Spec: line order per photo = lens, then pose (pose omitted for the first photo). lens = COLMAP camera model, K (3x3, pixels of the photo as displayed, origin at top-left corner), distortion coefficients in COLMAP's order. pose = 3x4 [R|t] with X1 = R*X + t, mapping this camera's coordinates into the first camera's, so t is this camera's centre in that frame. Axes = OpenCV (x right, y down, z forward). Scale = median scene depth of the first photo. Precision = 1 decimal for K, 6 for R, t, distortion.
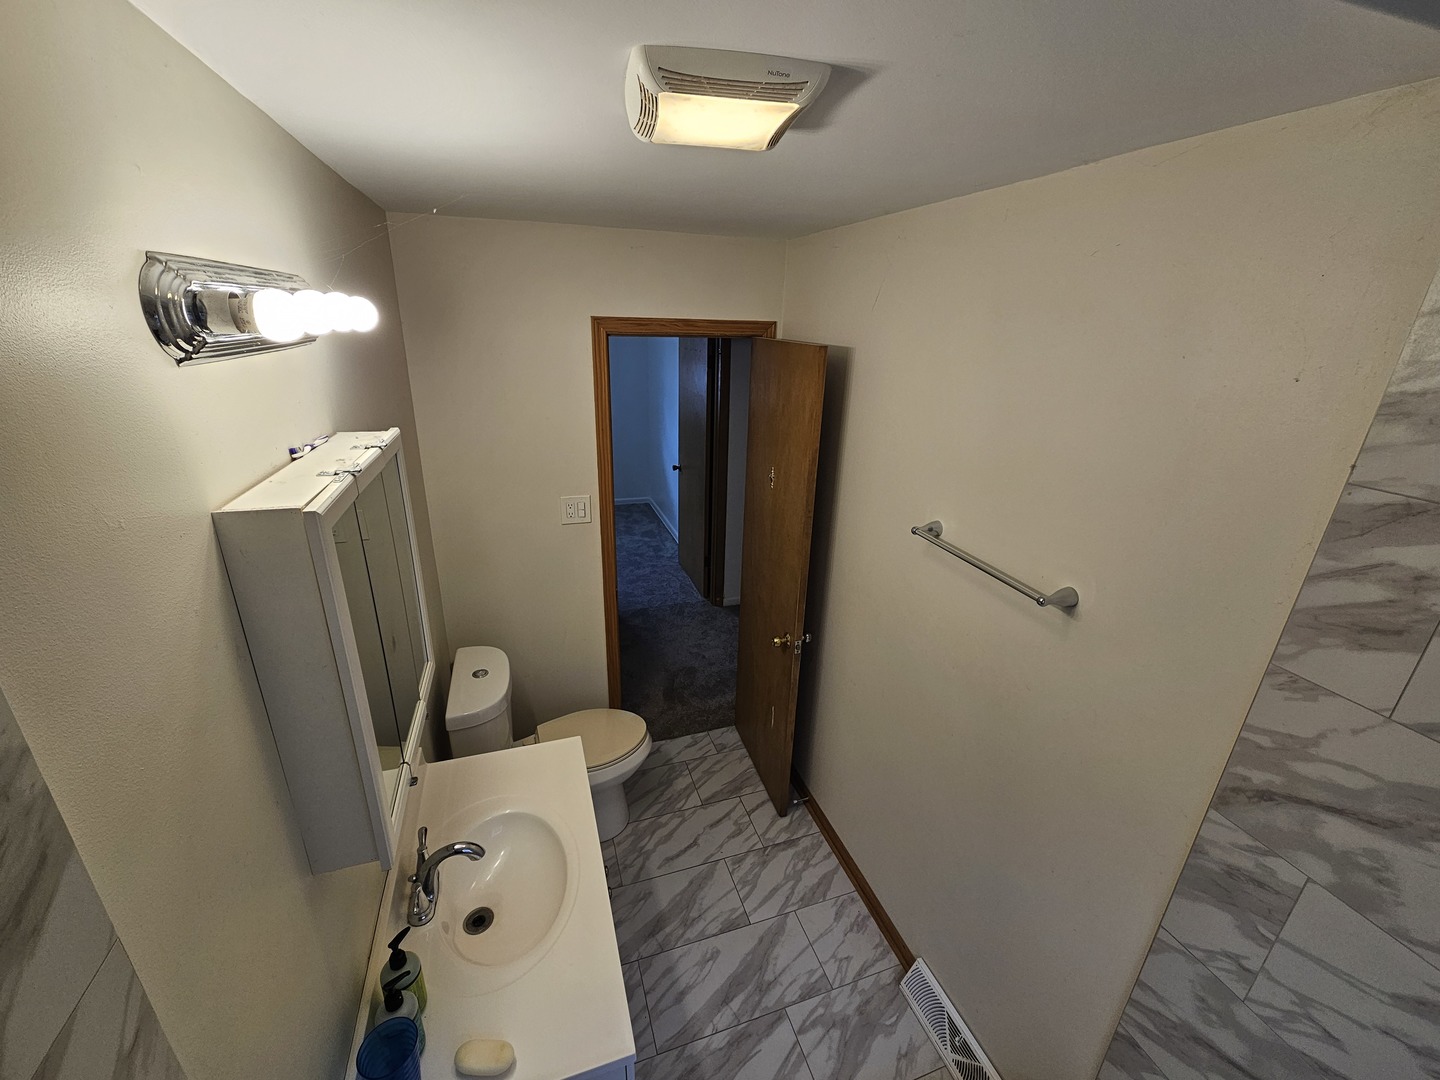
lens RADIAL K [[588.9, 0, 720.0], [0, 588.9, 540.0], [0, 0, 1]] dist [-0.002084, 0.000212]
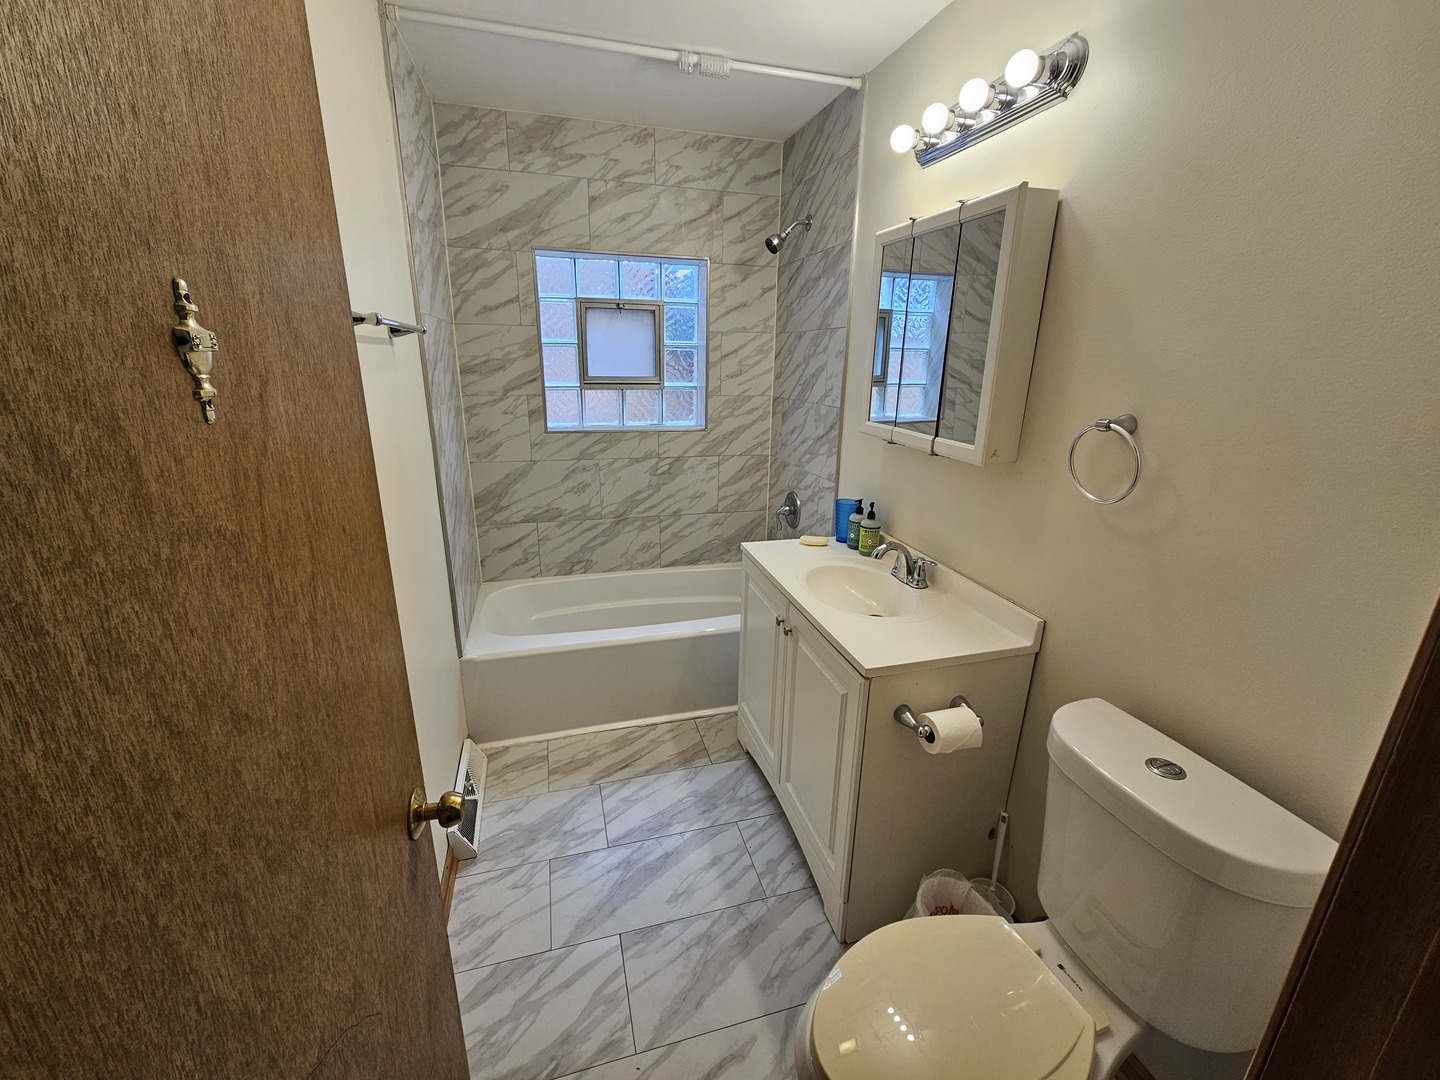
lens RADIAL K [[594.5, 0, 716.4], [0, 594.5, 528.6], [0, 0, 1]] dist [-0.001115, -0.000011]
pose [[-0.997463, -0.058496, 0.040576, -0.067937], [-0.022070, 0.795961, 0.604945, -0.193729], [-0.067683, 0.602515, -0.795233, 1.277485]]
